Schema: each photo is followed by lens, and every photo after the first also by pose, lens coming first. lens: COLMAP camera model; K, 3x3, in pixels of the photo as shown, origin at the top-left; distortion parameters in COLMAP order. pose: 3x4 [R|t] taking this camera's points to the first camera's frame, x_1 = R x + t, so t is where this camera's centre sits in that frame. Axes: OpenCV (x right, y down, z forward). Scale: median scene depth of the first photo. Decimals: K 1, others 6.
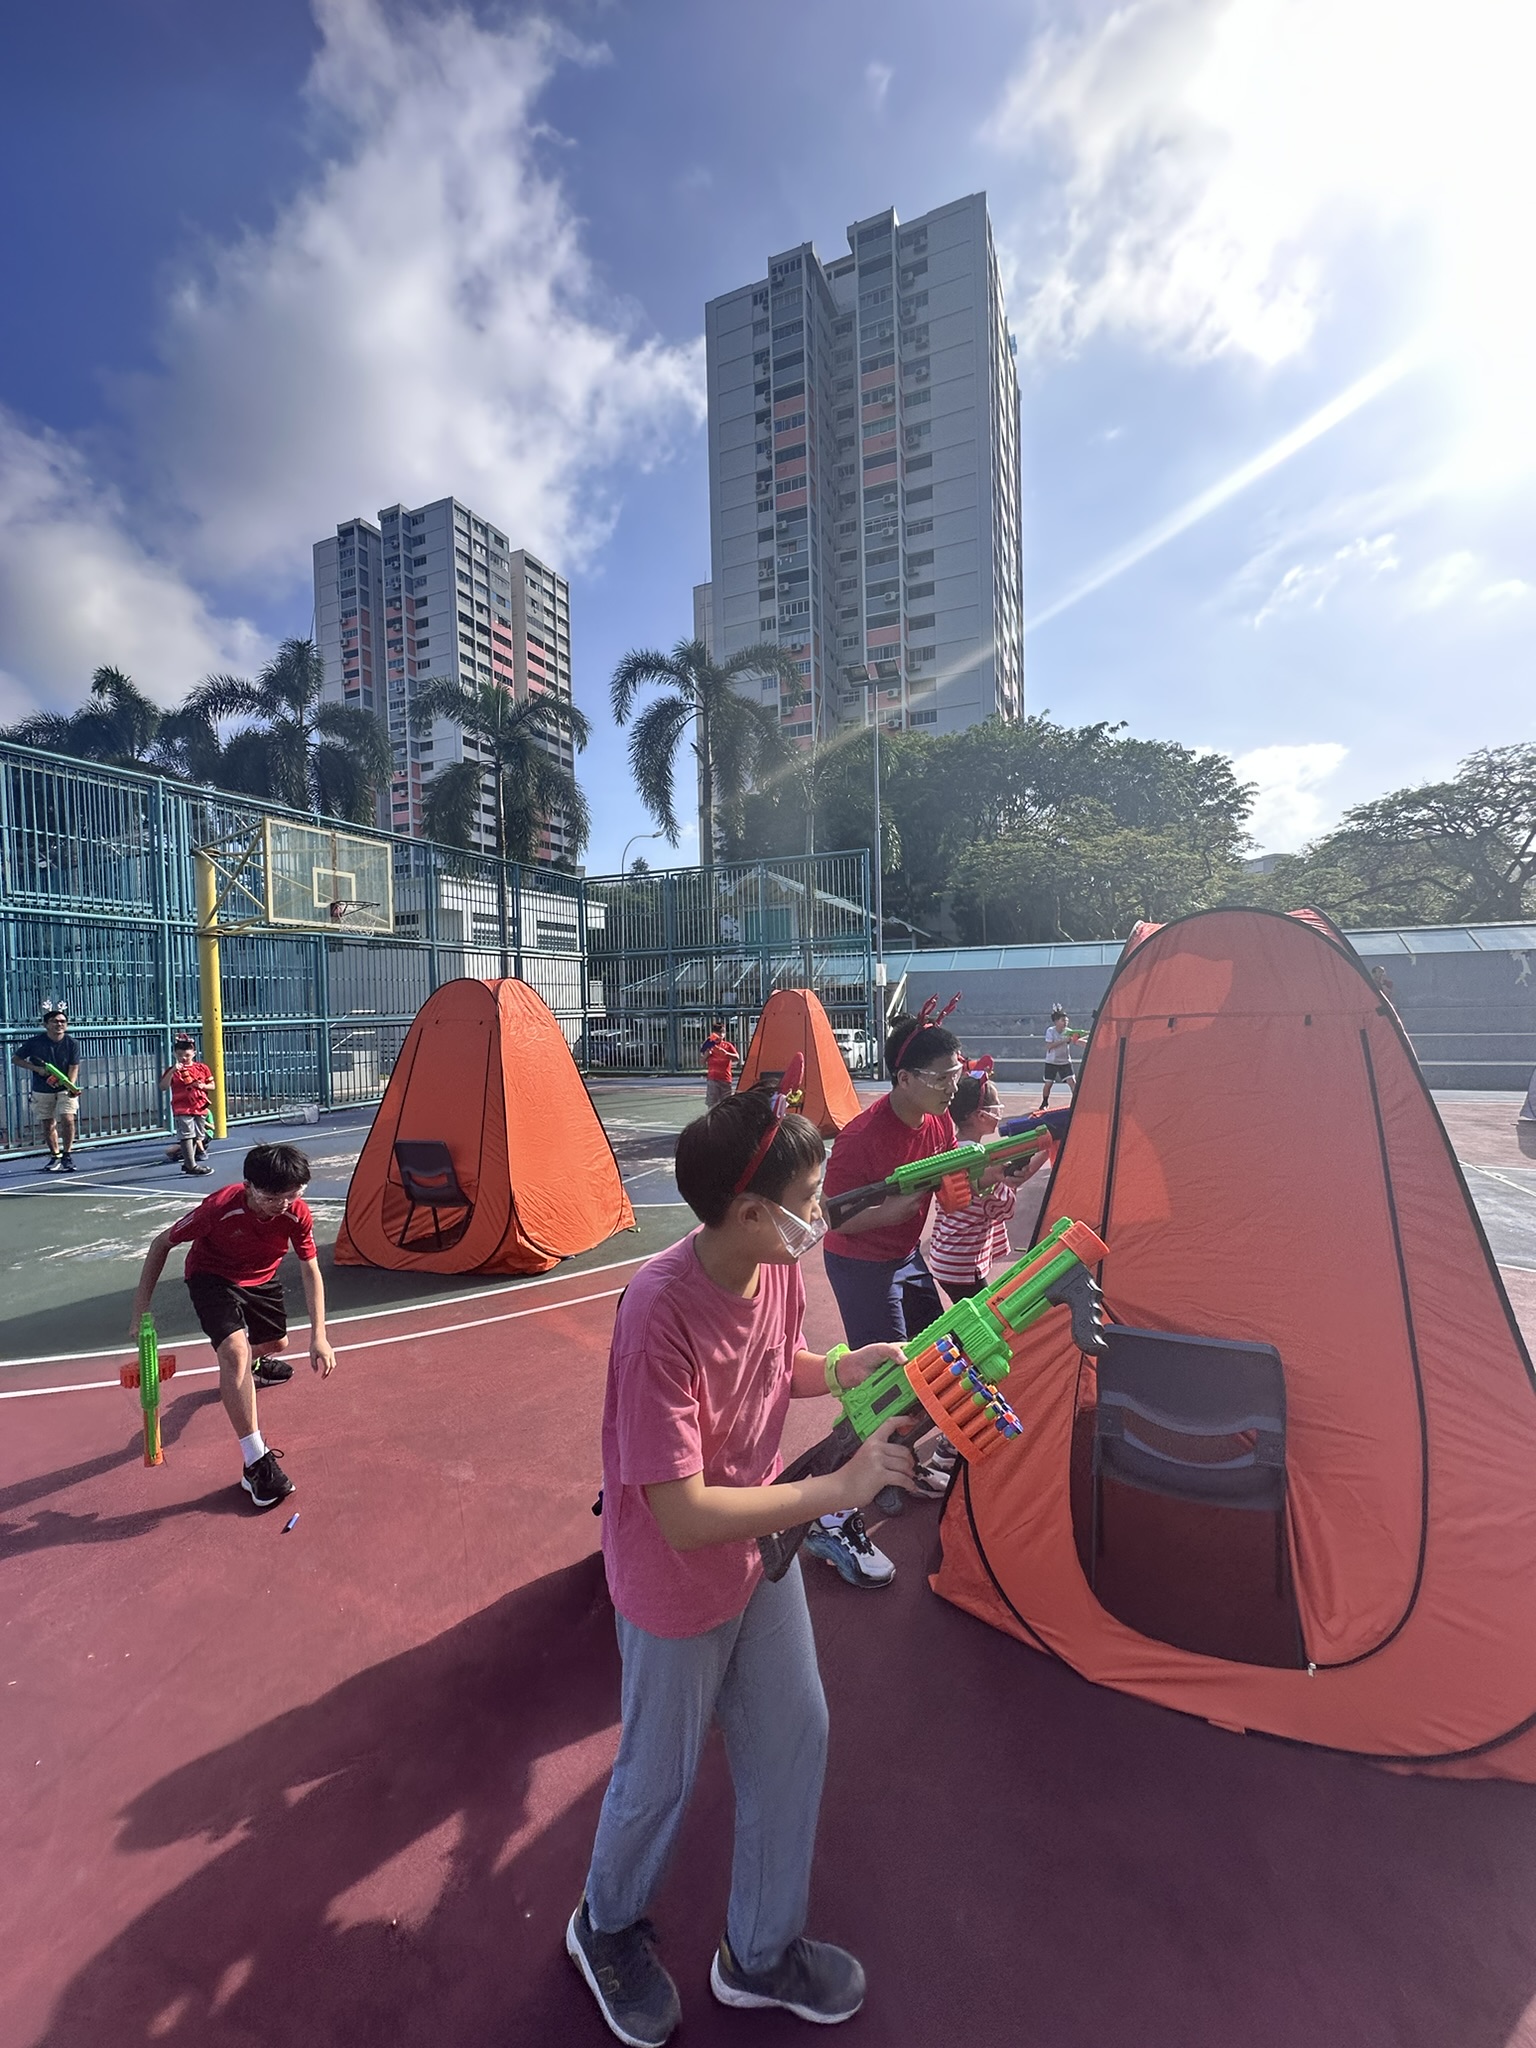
lens RADIAL K [[814.2, 0, 768.0], [0, 814.2, 1024.0], [0, 0, 1]] dist [-0.003100, 0.000342]
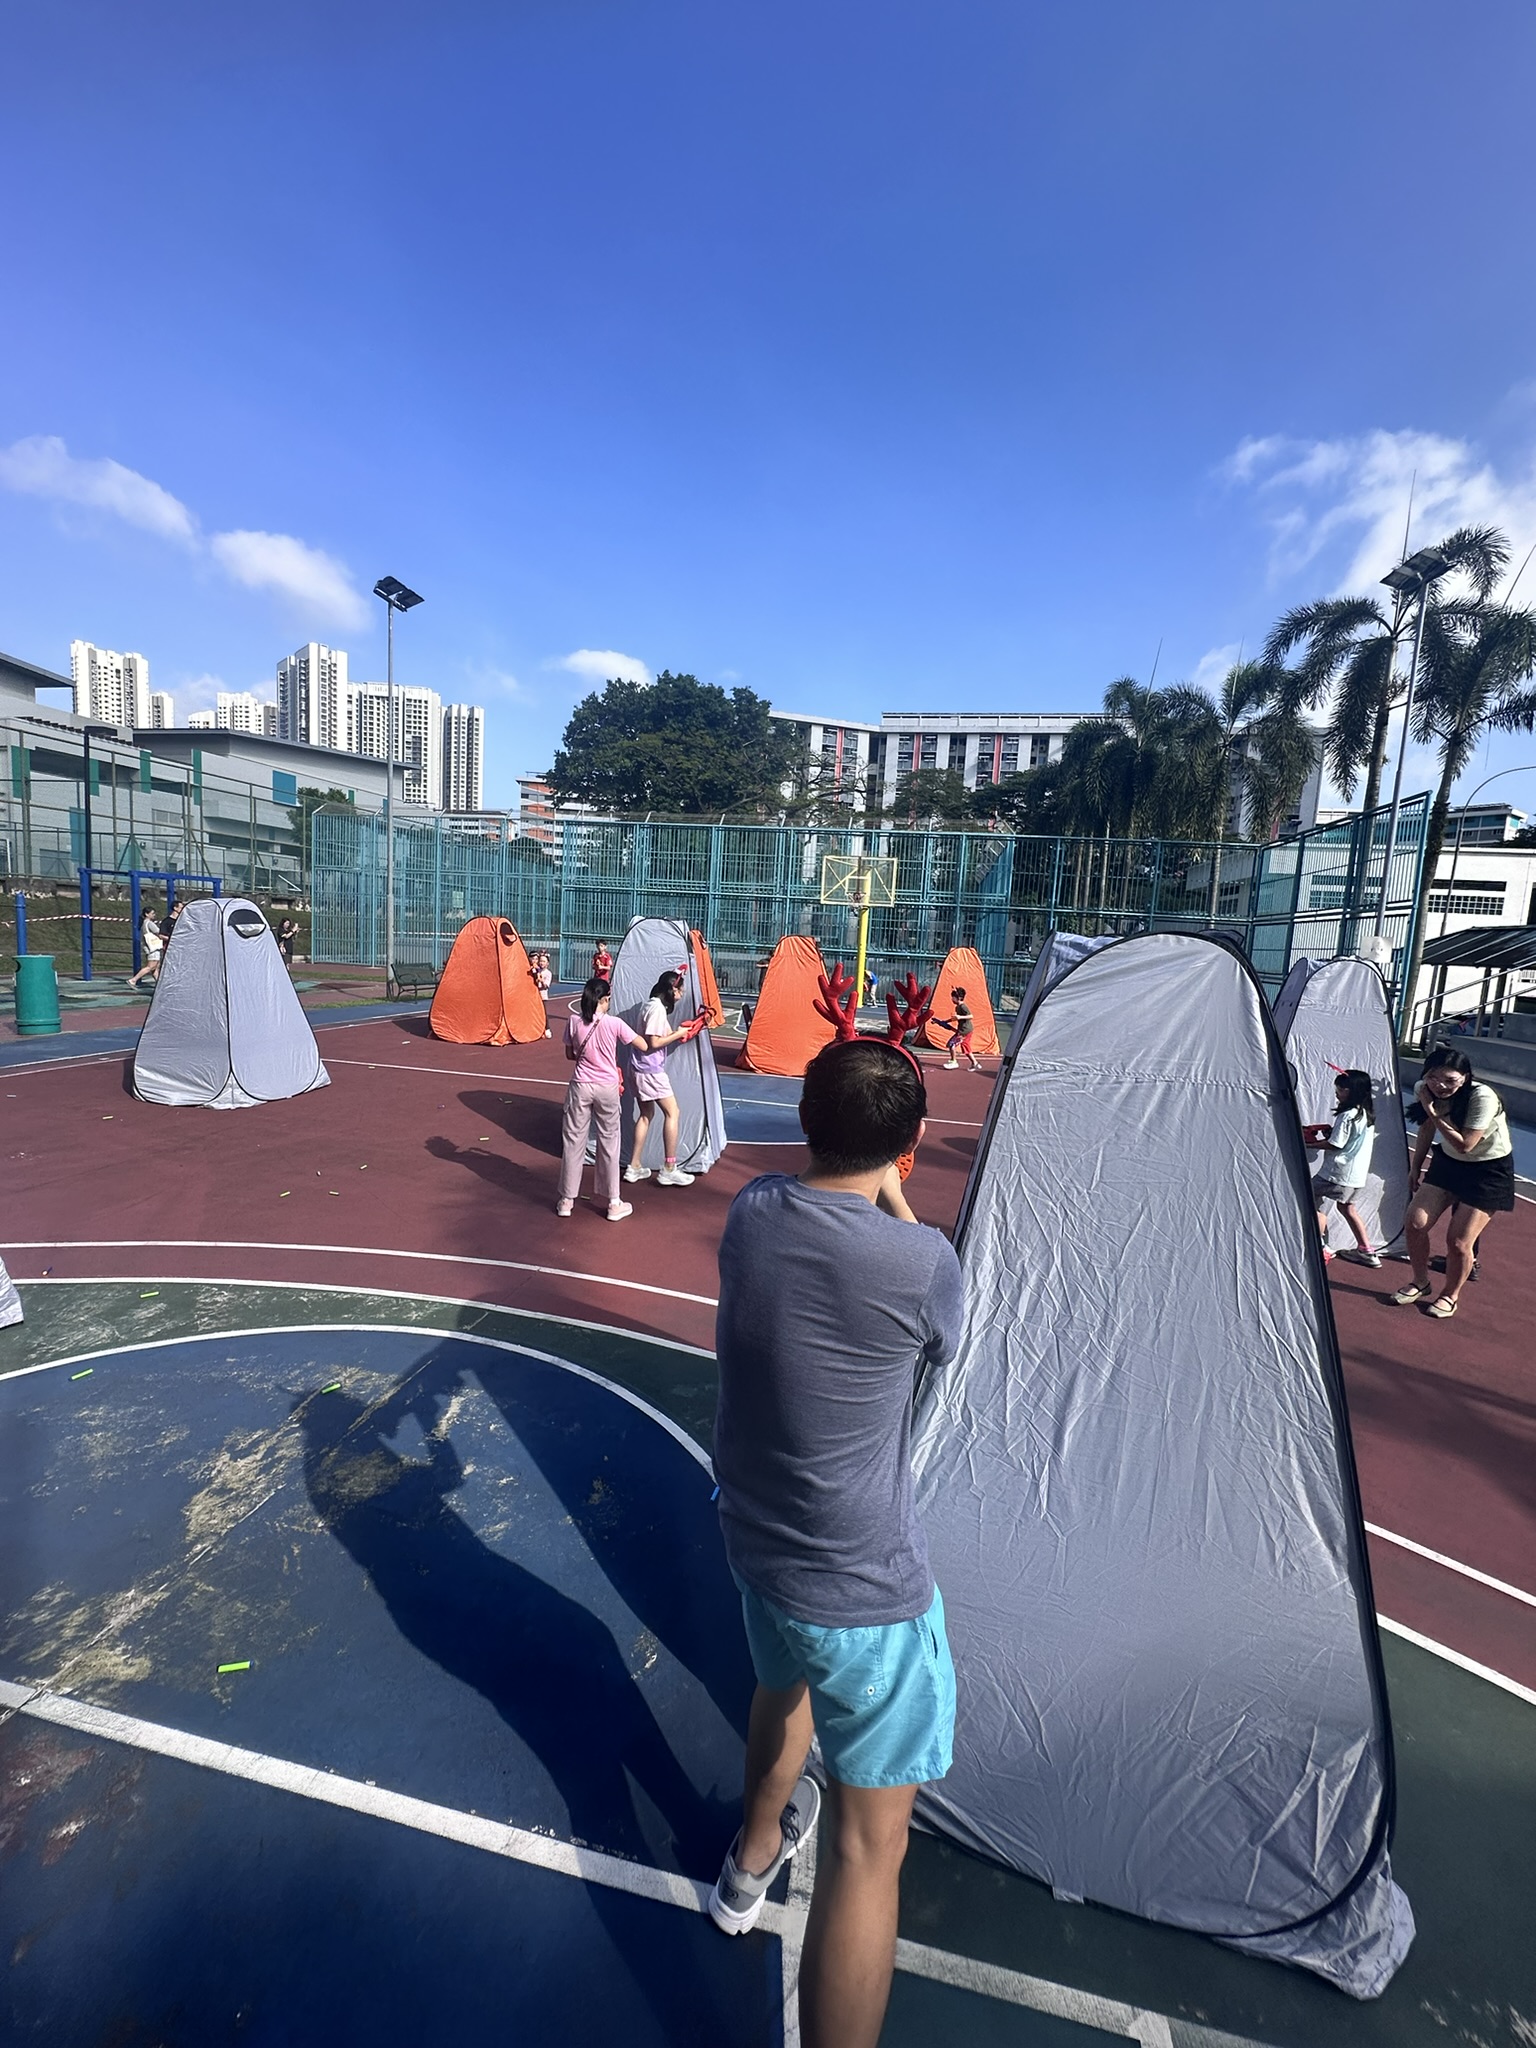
lens RADIAL K [[814.2, 0, 768.0], [0, 814.2, 1024.0], [0, 0, 1]] dist [-0.003100, 0.000342]
pose [[0.167010, 0.135683, -0.976575, 0.708707], [-0.083612, 0.988867, 0.123091, -0.029252], [0.982404, 0.061095, 0.176495, 0.228273]]
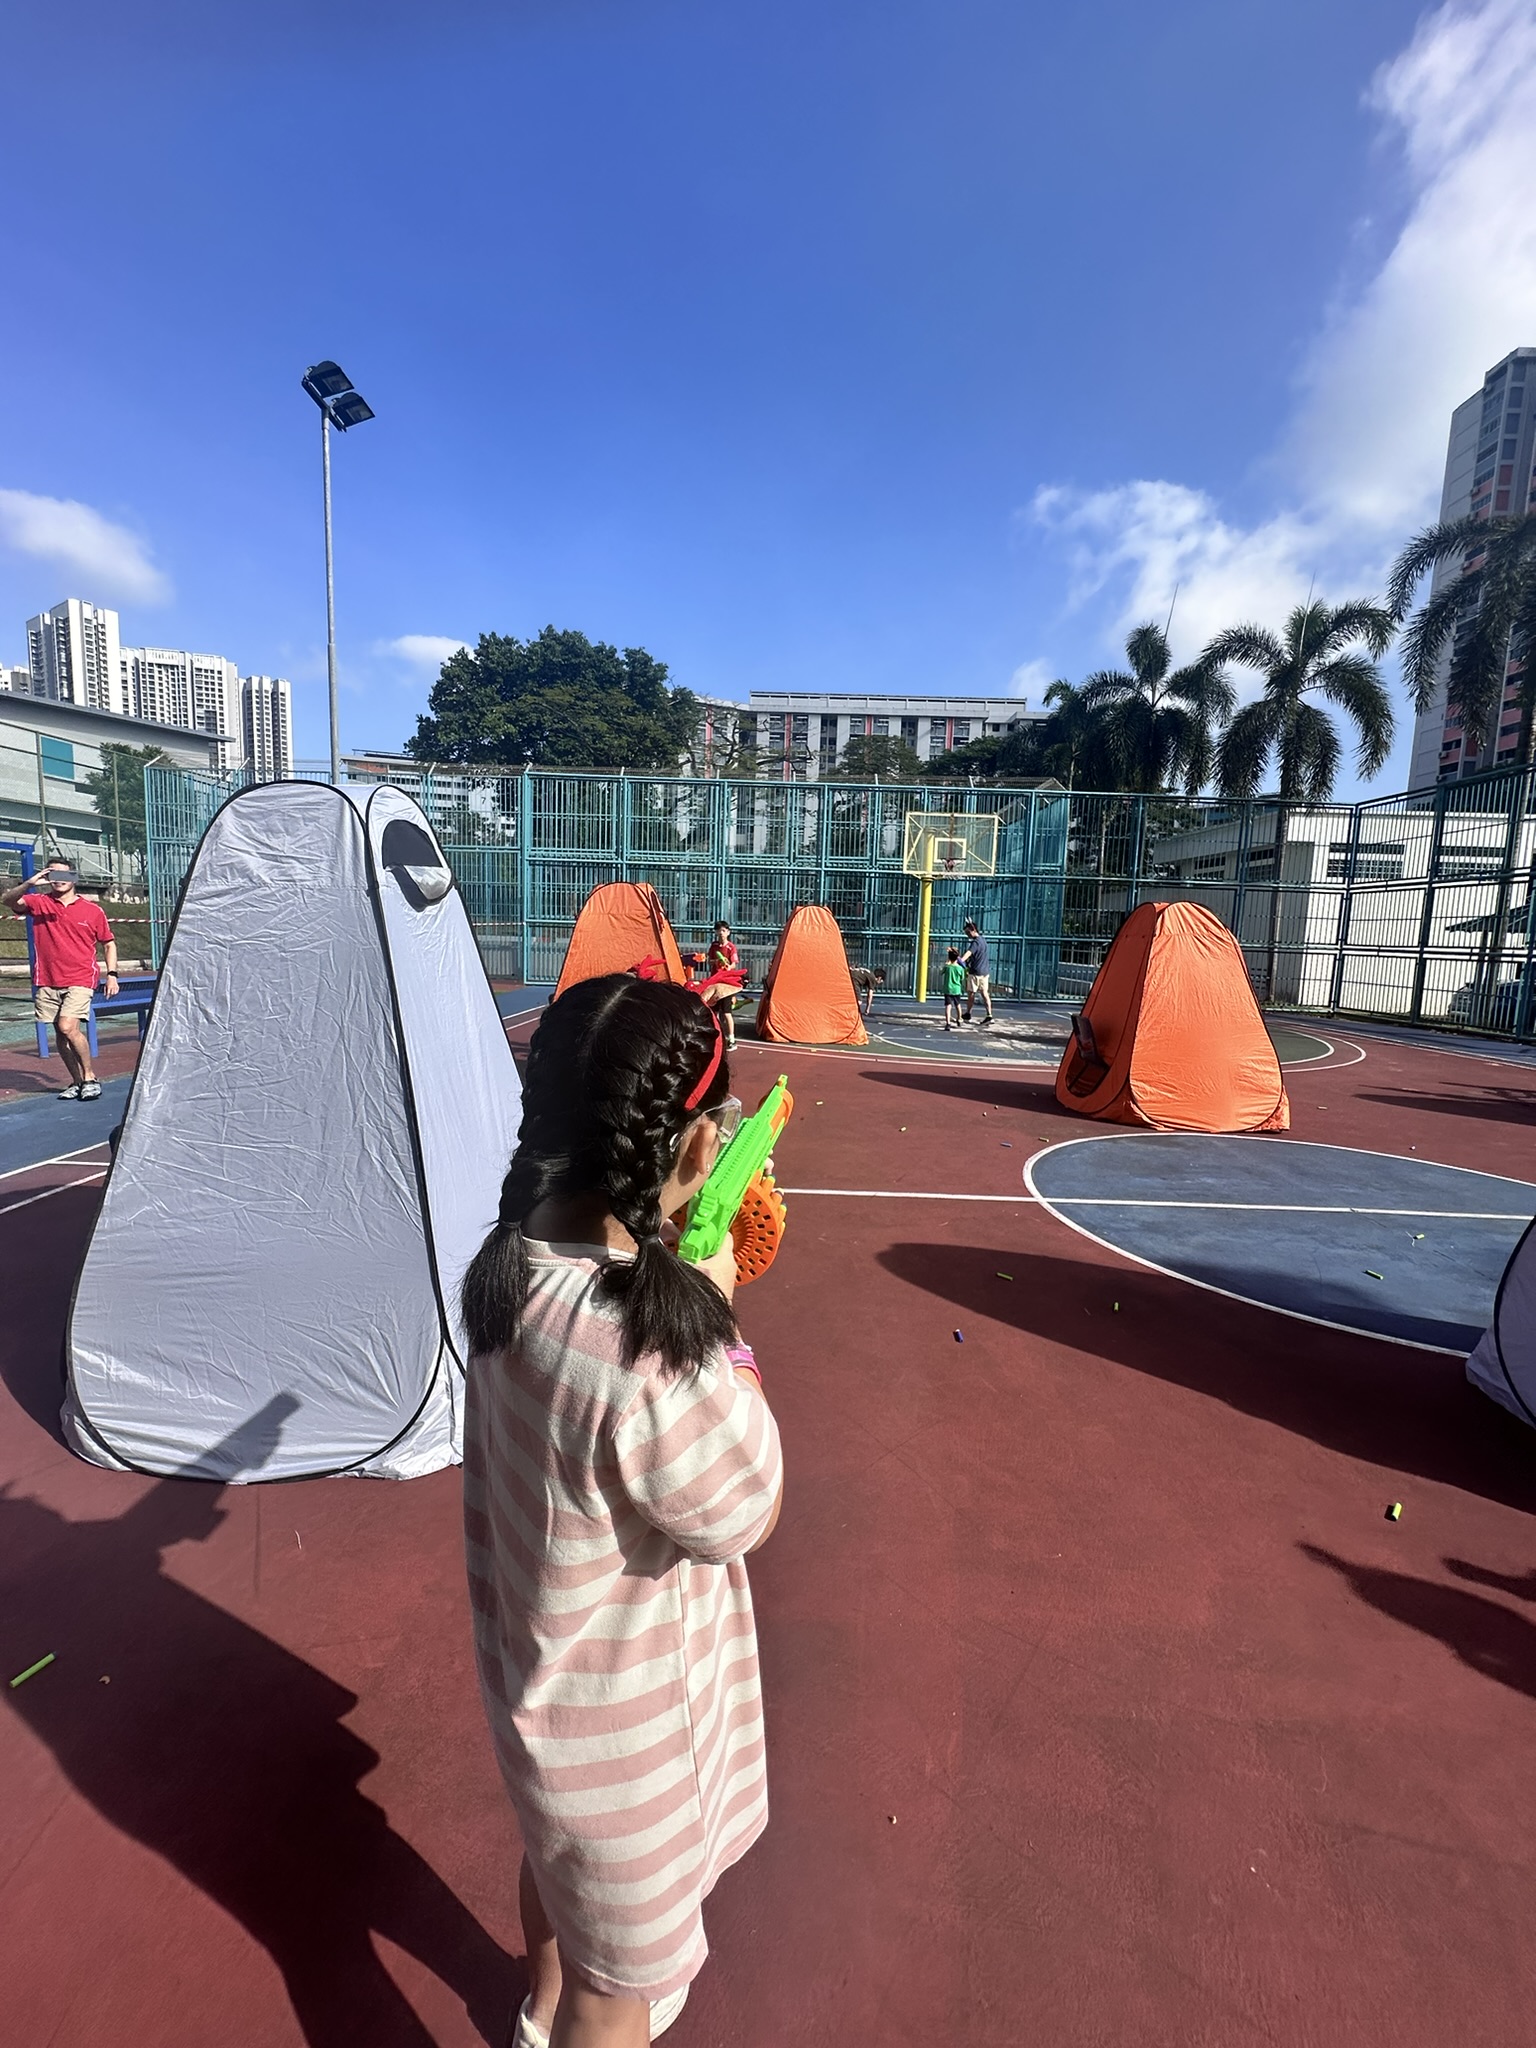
lens RADIAL K [[814.2, 0, 768.0], [0, 814.2, 1024.0], [0, 0, 1]] dist [-0.003100, 0.000342]
pose [[0.346920, 0.138281, -0.927645, 0.429584], [-0.062118, 0.990287, 0.124388, -0.003114], [0.935836, 0.014471, 0.352140, 0.059663]]
